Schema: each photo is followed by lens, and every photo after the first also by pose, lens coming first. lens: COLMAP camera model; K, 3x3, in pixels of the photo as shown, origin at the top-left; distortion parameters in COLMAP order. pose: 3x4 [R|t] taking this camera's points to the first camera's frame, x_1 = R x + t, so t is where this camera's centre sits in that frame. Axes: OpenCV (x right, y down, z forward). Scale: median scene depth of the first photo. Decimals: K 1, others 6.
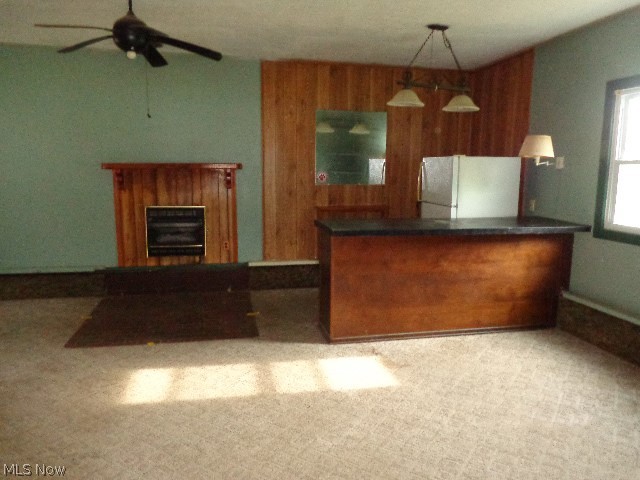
lens RADIAL K [[475.7, 0, 320.0], [0, 475.7, 240.0], [0, 0, 1]] dist [-0.009970, -0.002990]
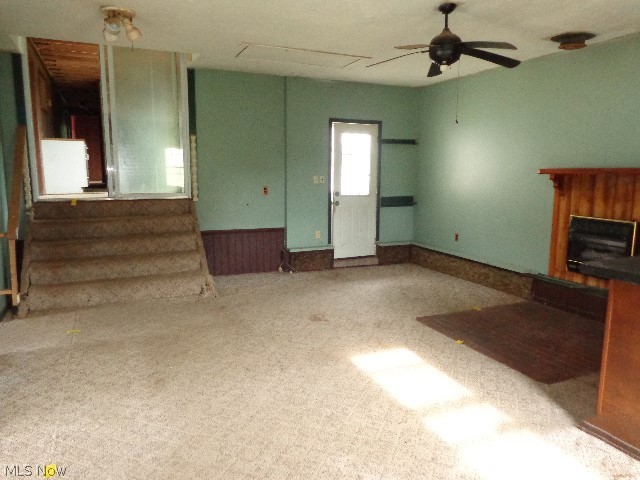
lens RADIAL K [[475.7, 0, 320.0], [0, 475.7, 240.0], [0, 0, 1]] dist [-0.009970, -0.002990]
pose [[0.222817, 0.142719, -0.964357, 0.411611], [-0.156679, 0.981609, 0.109071, -0.048894], [0.962187, 0.126791, 0.241080, 0.327127]]
